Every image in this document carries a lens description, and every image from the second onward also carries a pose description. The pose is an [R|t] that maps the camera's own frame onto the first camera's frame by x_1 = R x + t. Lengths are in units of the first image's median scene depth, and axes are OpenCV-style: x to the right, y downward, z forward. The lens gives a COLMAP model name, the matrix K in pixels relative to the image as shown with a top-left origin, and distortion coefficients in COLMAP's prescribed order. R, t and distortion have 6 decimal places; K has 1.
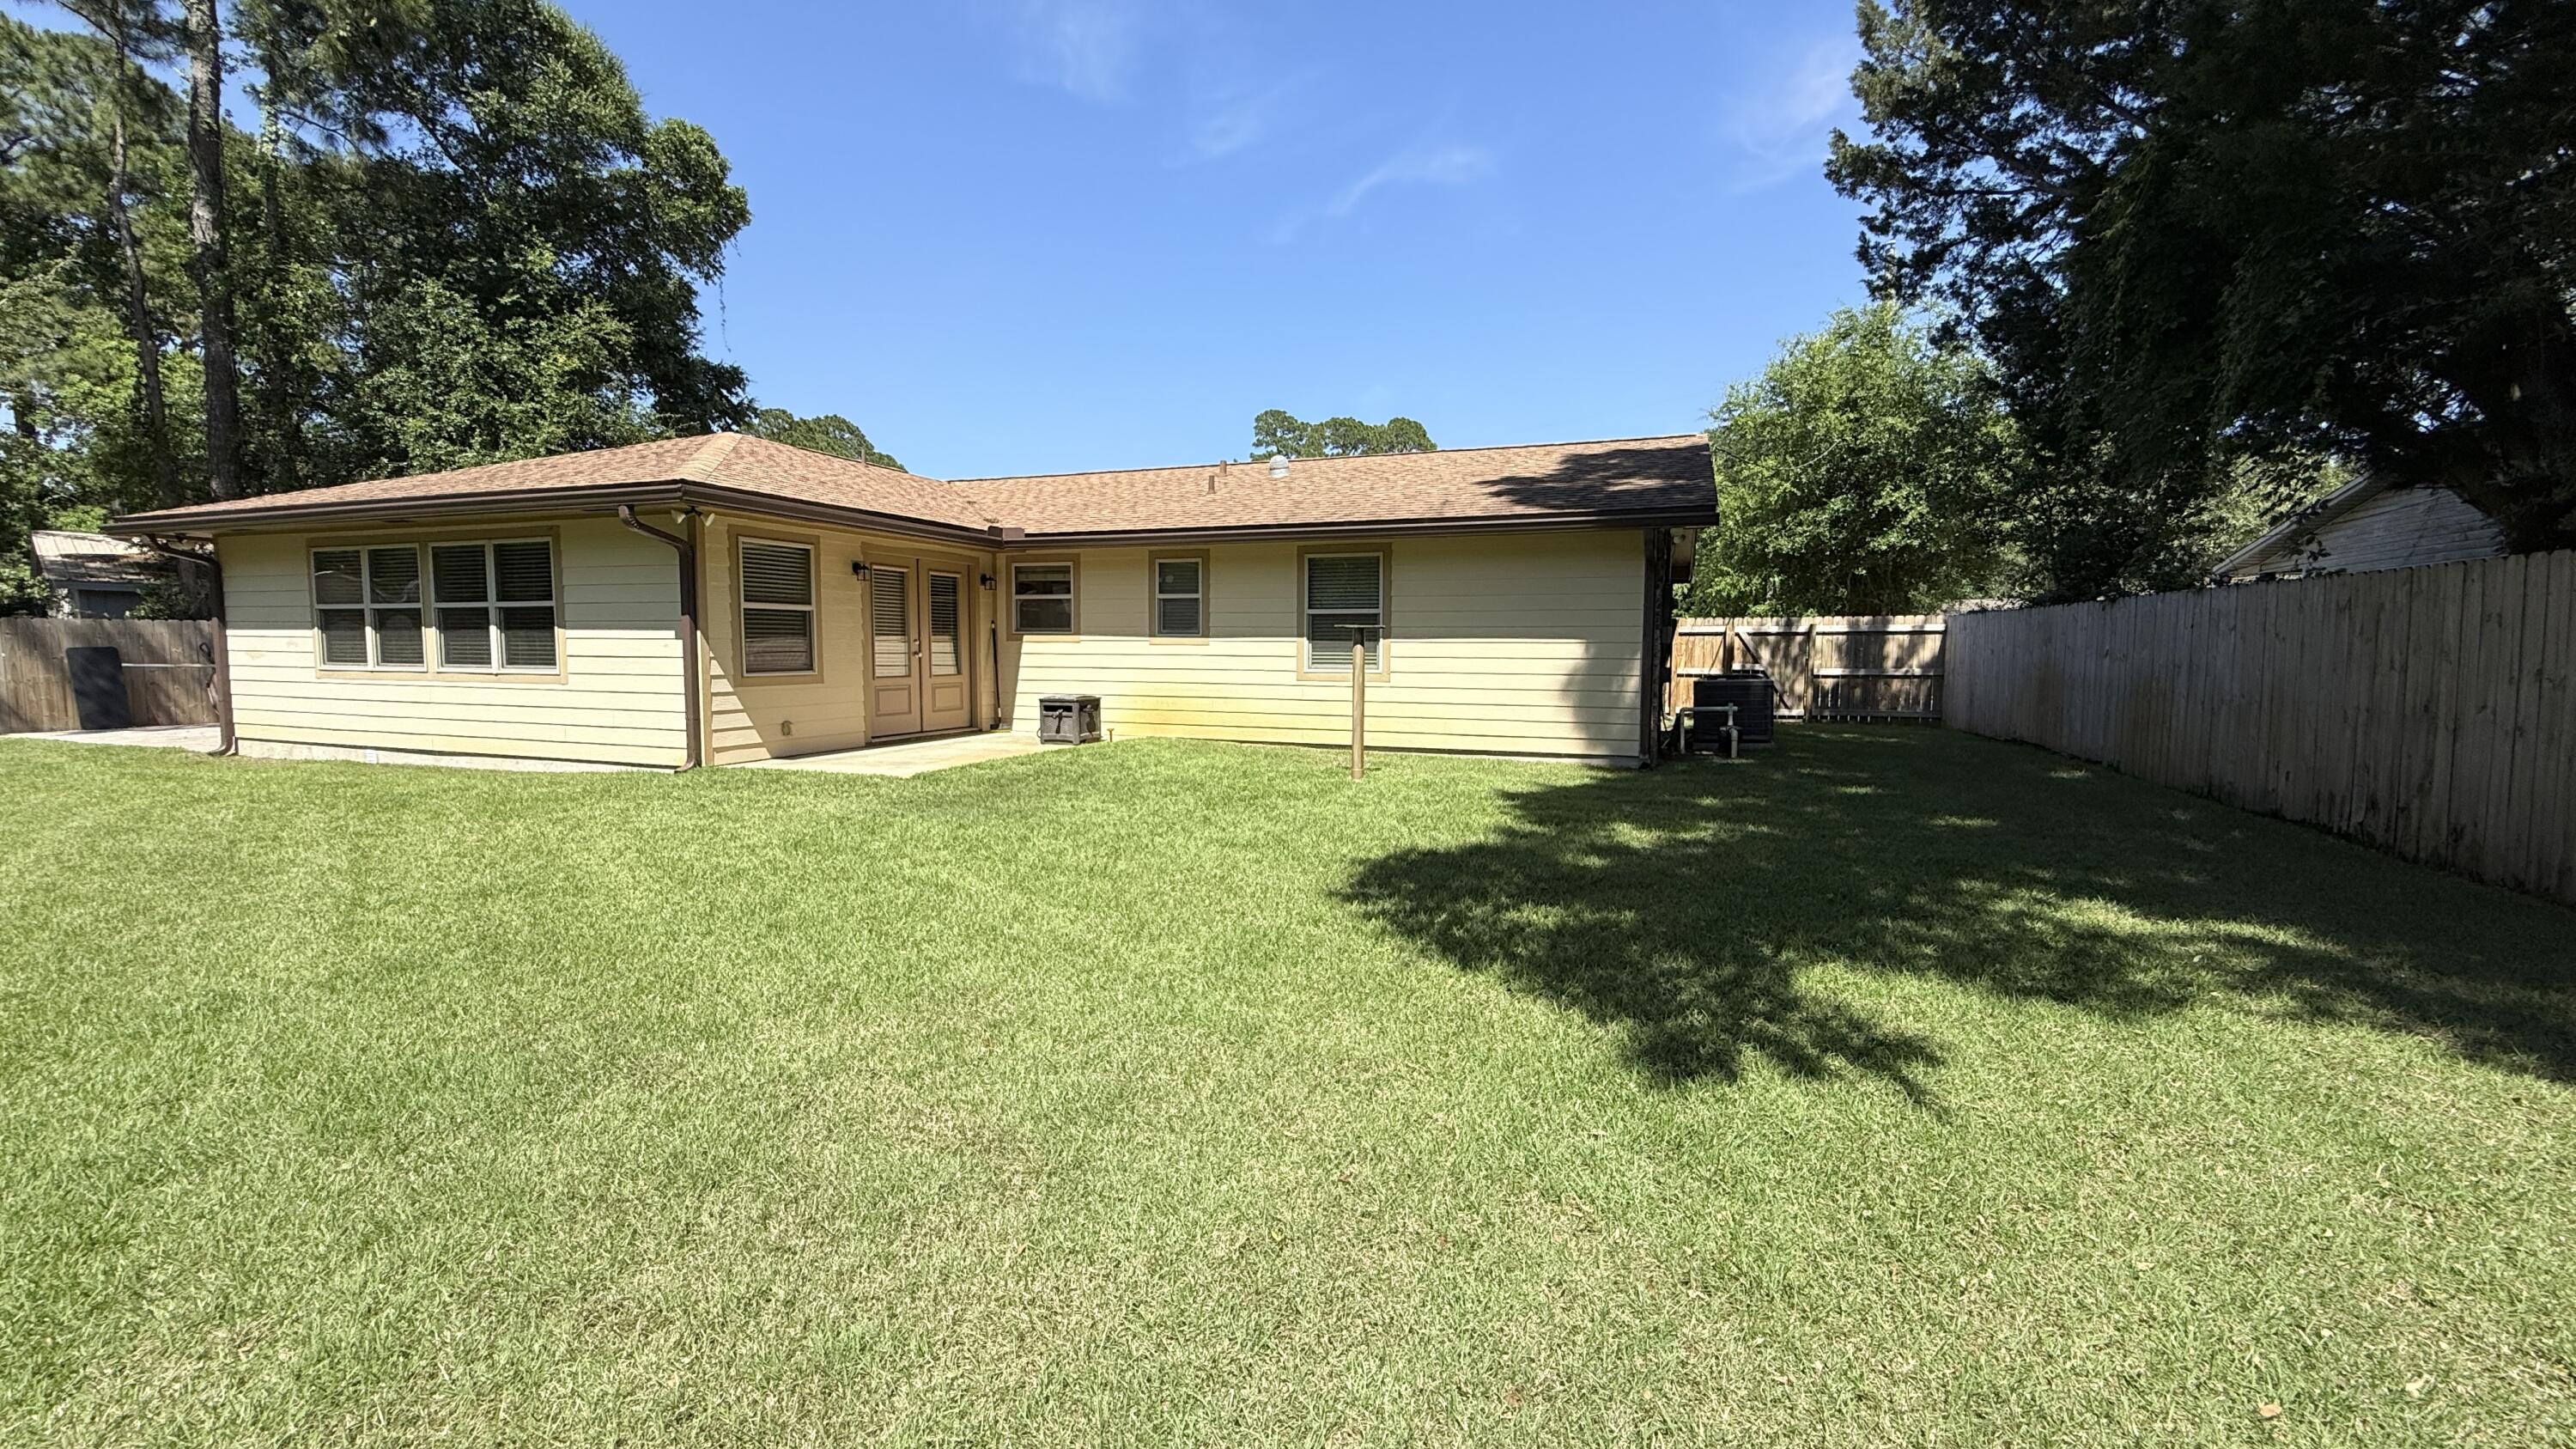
lens RADIAL K [[1025.7, 0, 1282.2], [0, 1025.7, 723.6], [0, 0, 1]] dist [0.001062, 0.000170]
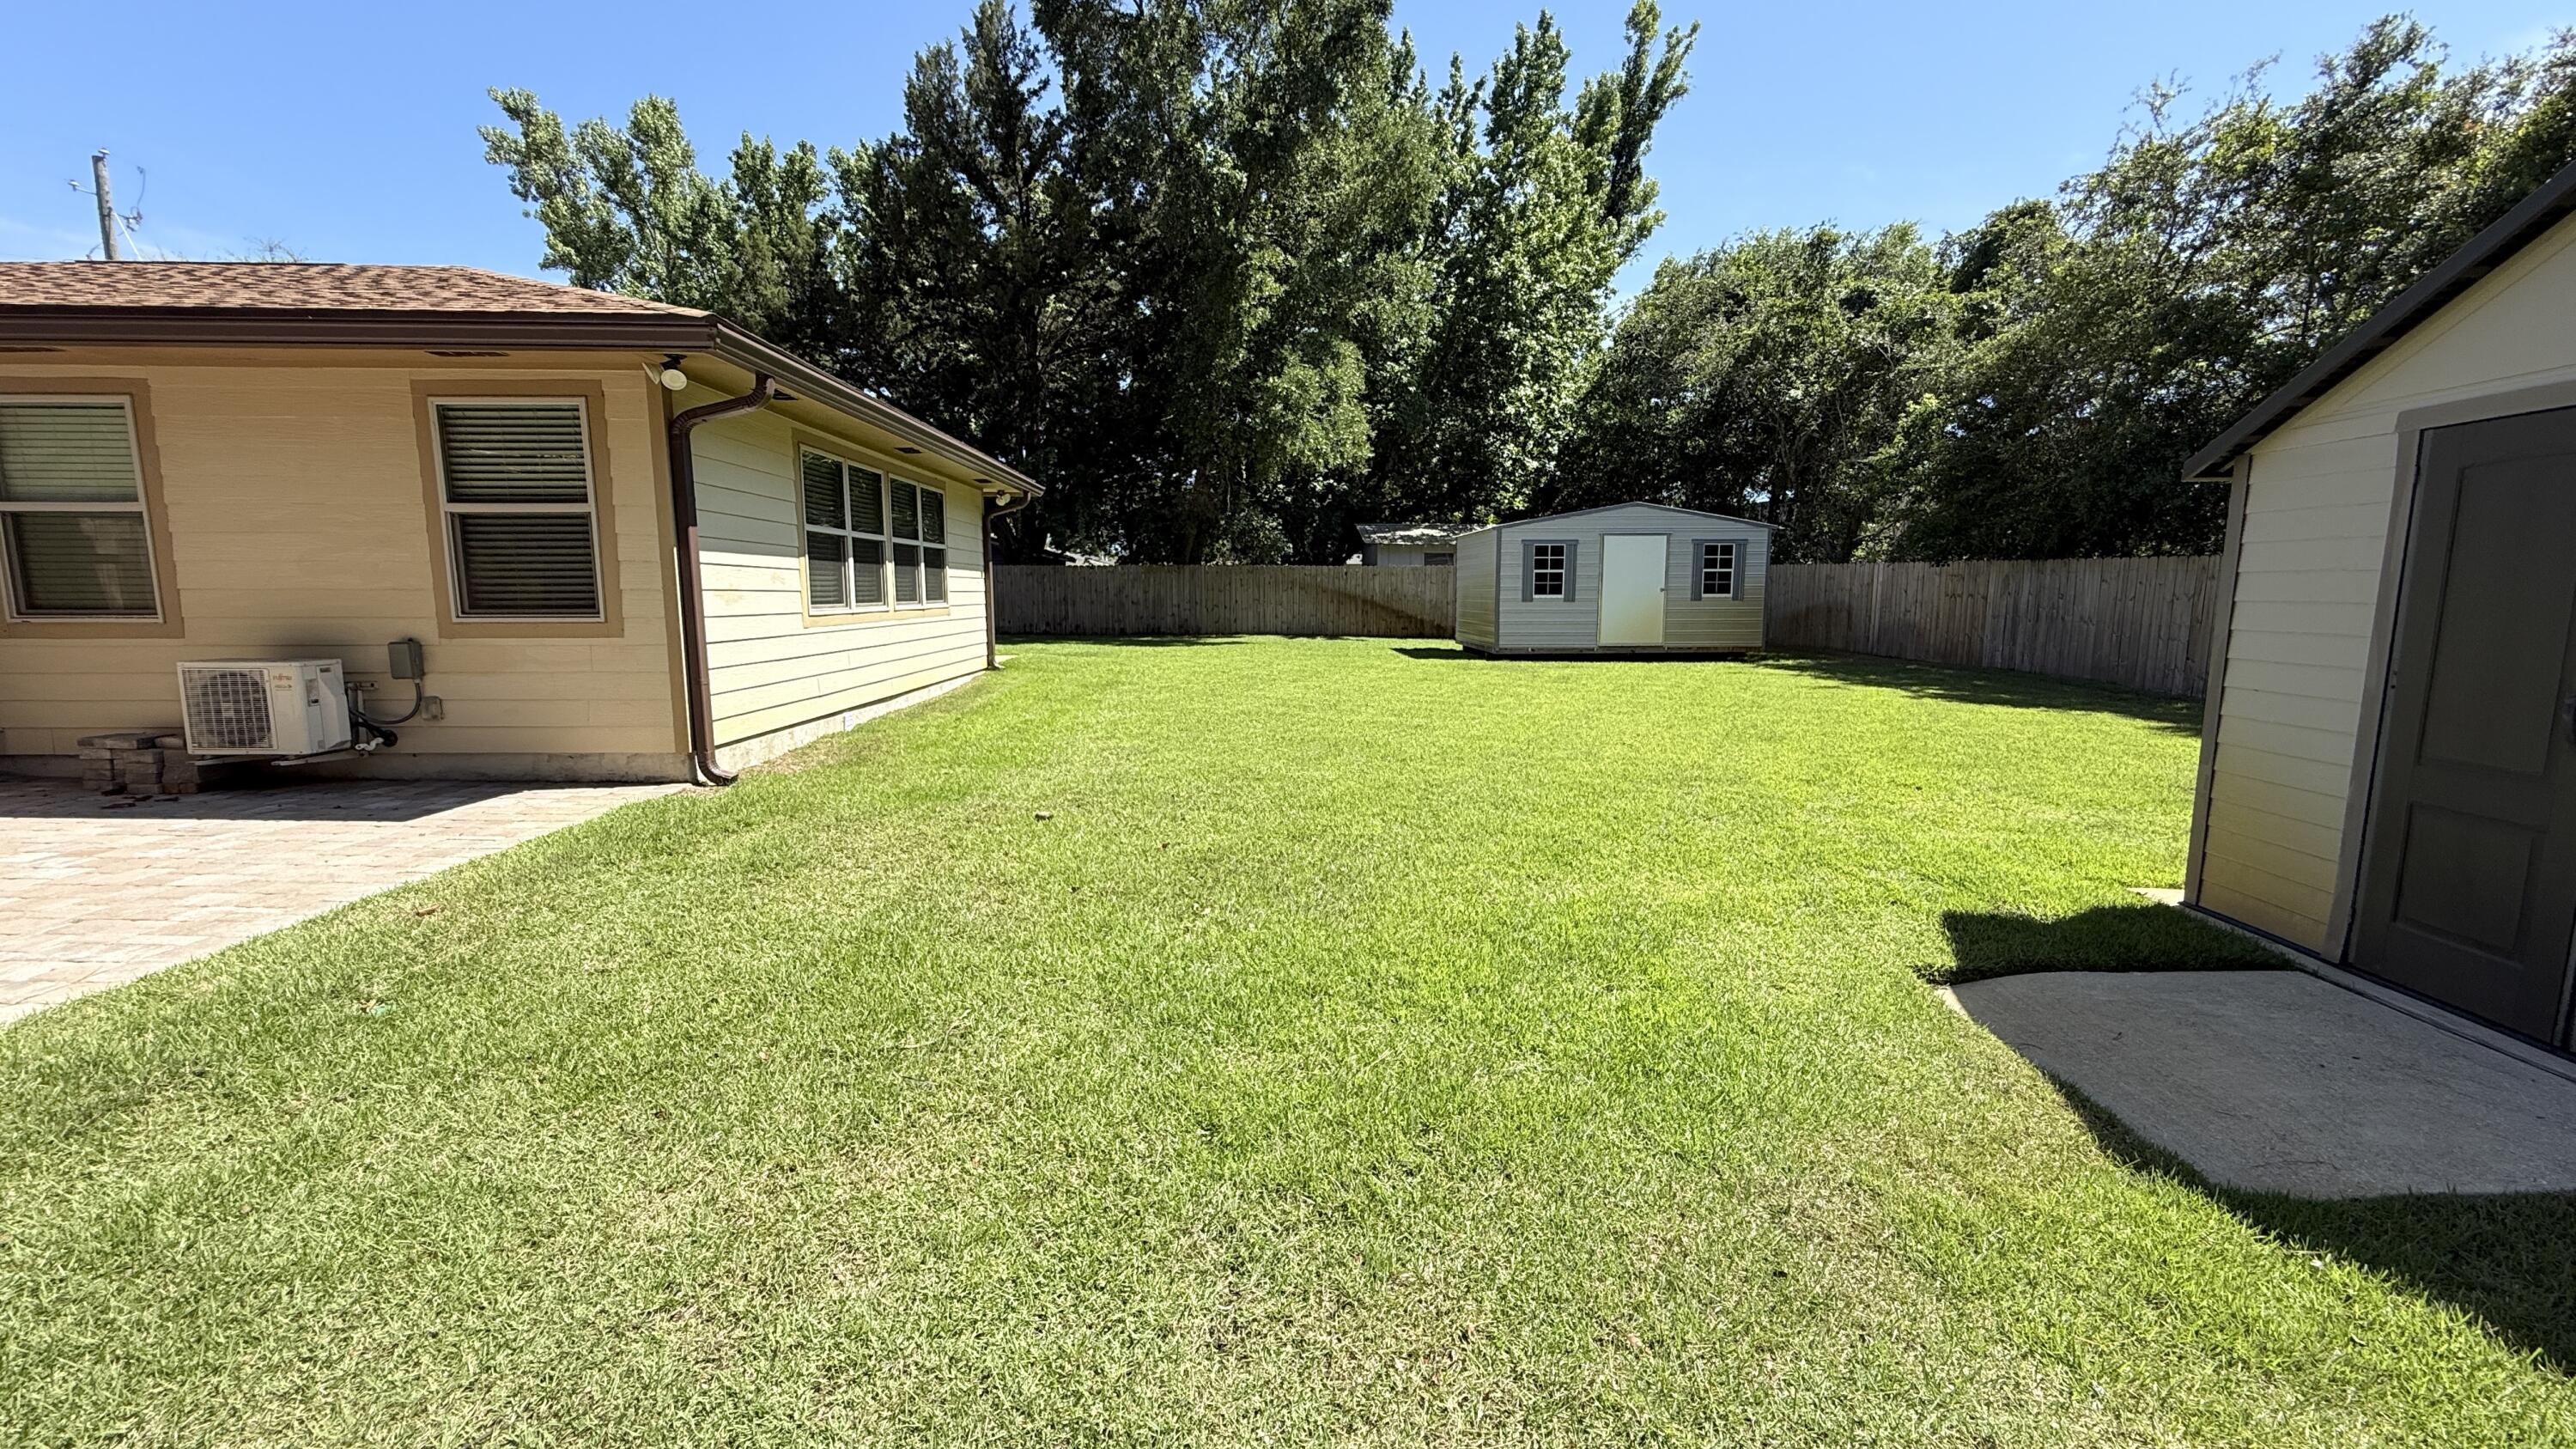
lens RADIAL K [[1025.7, 0, 1282.2], [0, 1025.7, 723.6], [0, 0, 1]] dist [0.001062, 0.000170]
pose [[-0.376063, -0.124578, 0.918181, -1.739654], [0.068325, 0.984495, 0.161559, -0.071683], [-0.924072, 0.123491, -0.361720, 0.967552]]
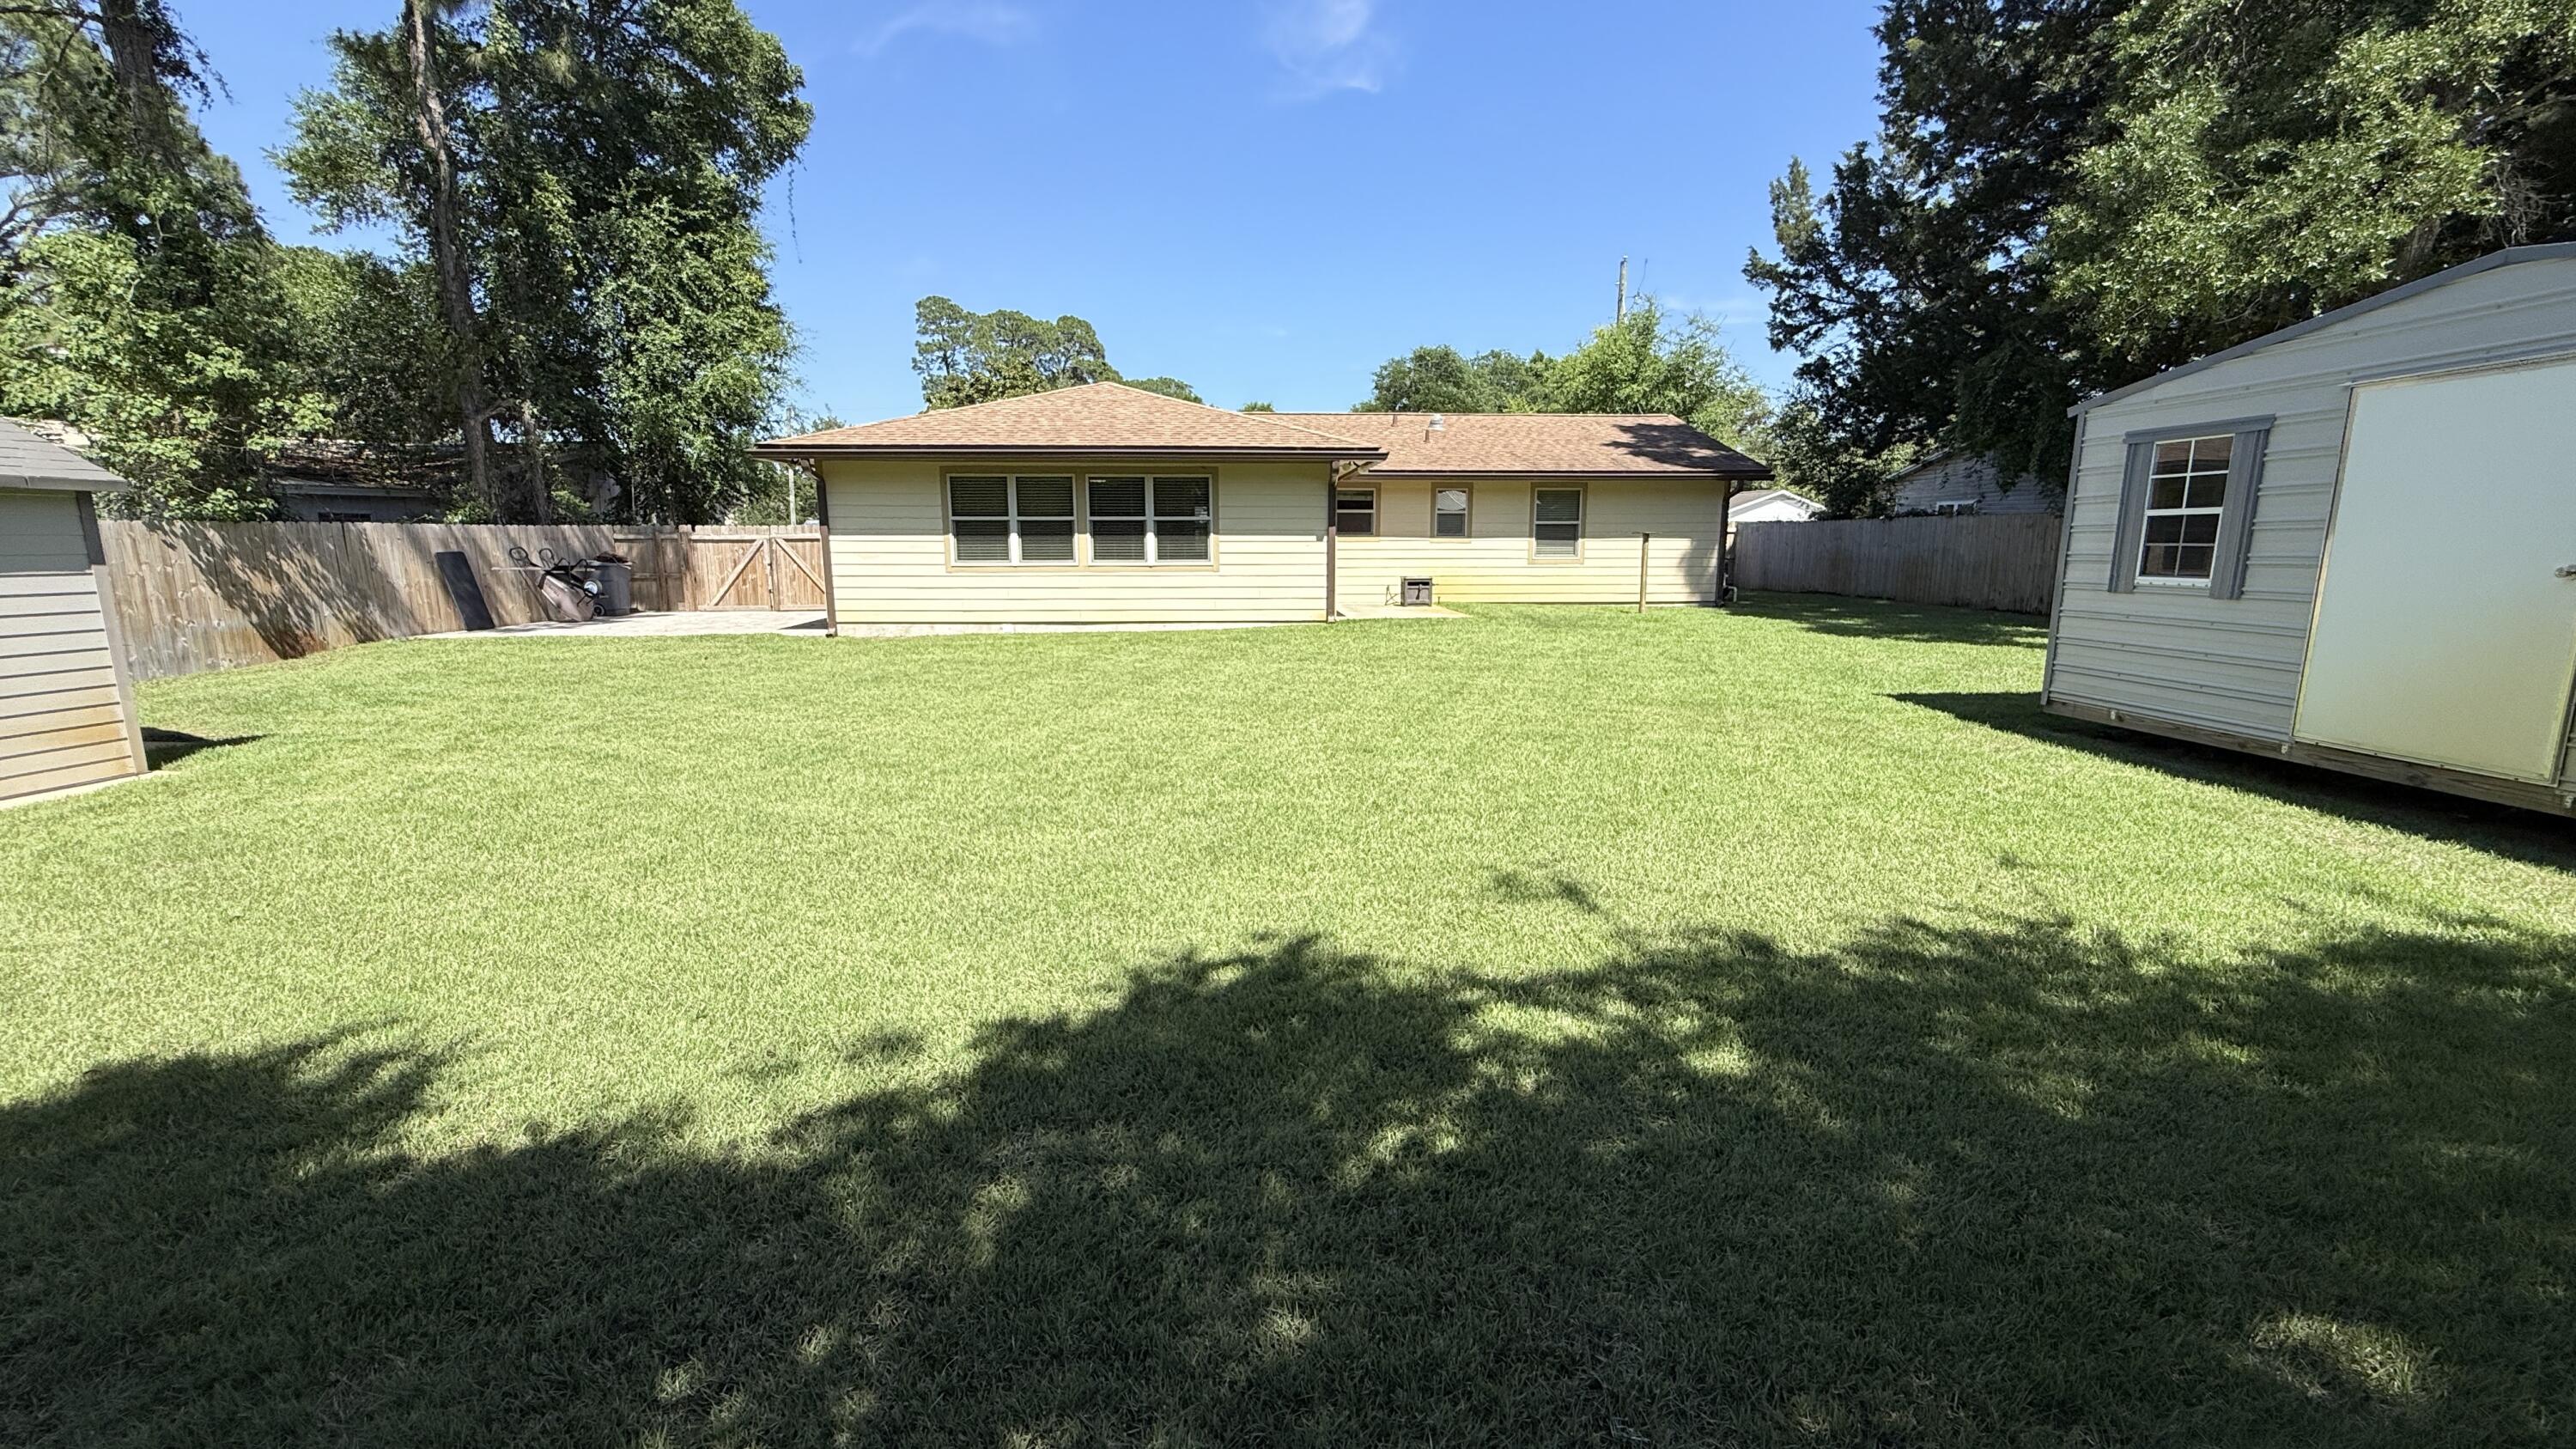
lens RADIAL K [[1025.7, 0, 1282.2], [0, 1025.7, 723.6], [0, 0, 1]] dist [0.001062, 0.000170]
pose [[0.913135, -0.076230, 0.400468, -1.087657], [0.035937, 0.993589, 0.107189, 0.023404], [-0.406071, -0.083486, 0.910020, -0.401546]]
